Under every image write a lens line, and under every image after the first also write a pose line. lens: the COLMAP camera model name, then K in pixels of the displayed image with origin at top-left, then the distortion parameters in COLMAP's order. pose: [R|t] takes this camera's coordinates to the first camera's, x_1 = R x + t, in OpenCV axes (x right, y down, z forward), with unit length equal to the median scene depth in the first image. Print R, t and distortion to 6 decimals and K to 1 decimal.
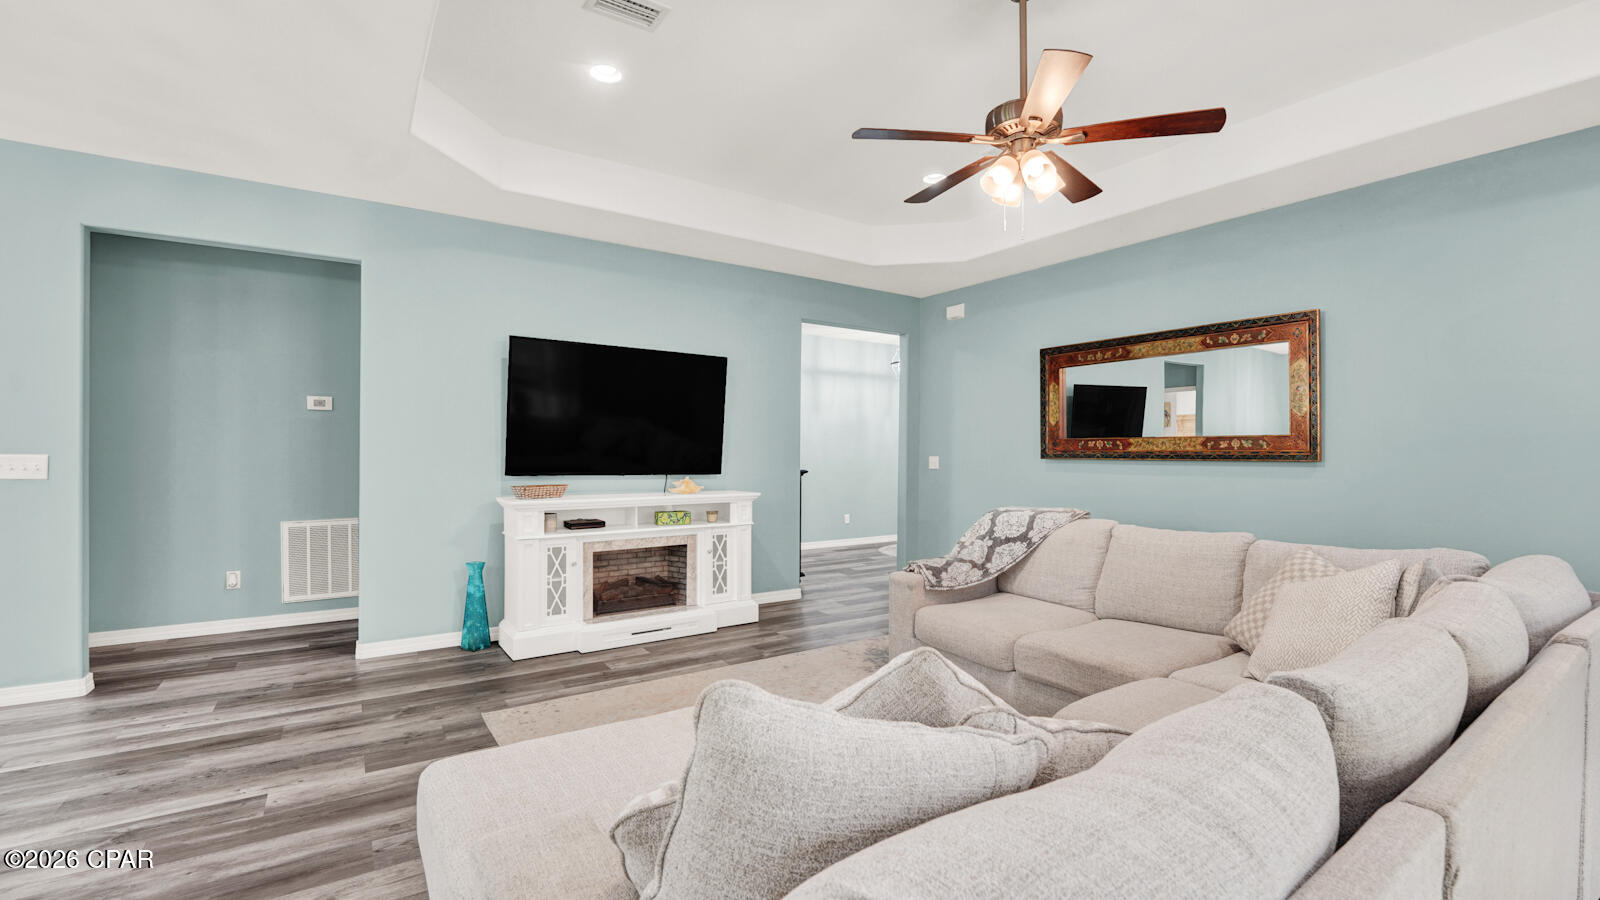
lens RADIAL K [[660.0, 0, 801.0], [0, 660.0, 450.0], [0, 0, 1]] dist [-0.024558, 0.000269]
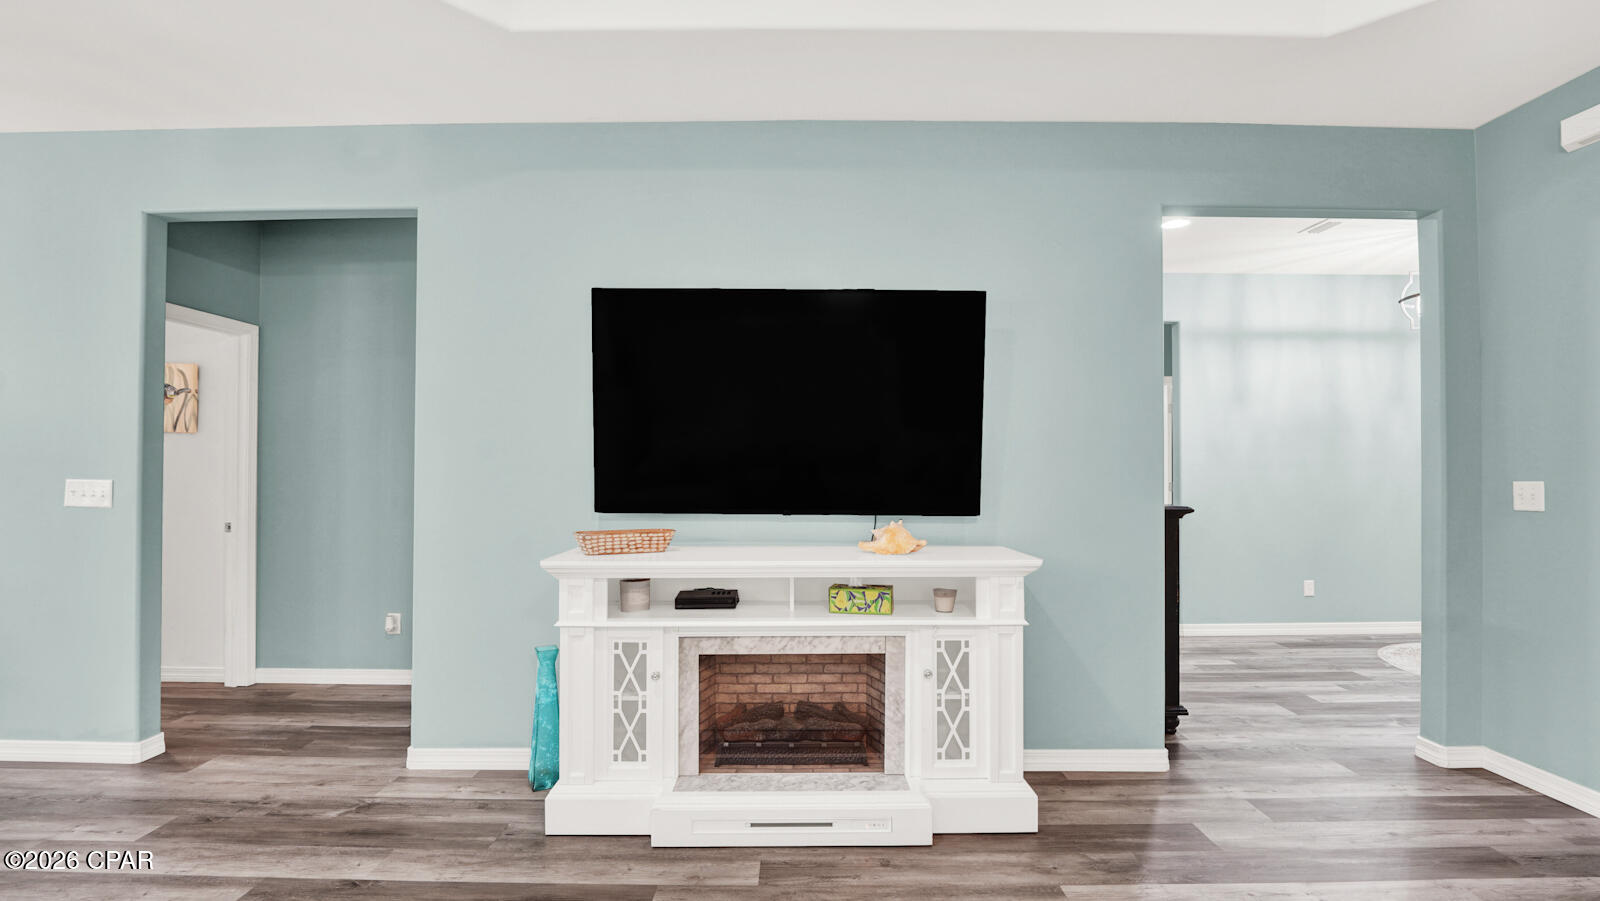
lens RADIAL K [[660.0, 0, 830.6], [0, 660.0, 457.3], [0, 0, 1]] dist [-0.024558, 0.000269]
pose [[0.828215, -0.016285, -0.560174, 0.081877], [0.005369, 0.999762, -0.021128, 0.000732], [0.560385, 0.014491, 0.828106, 0.546250]]
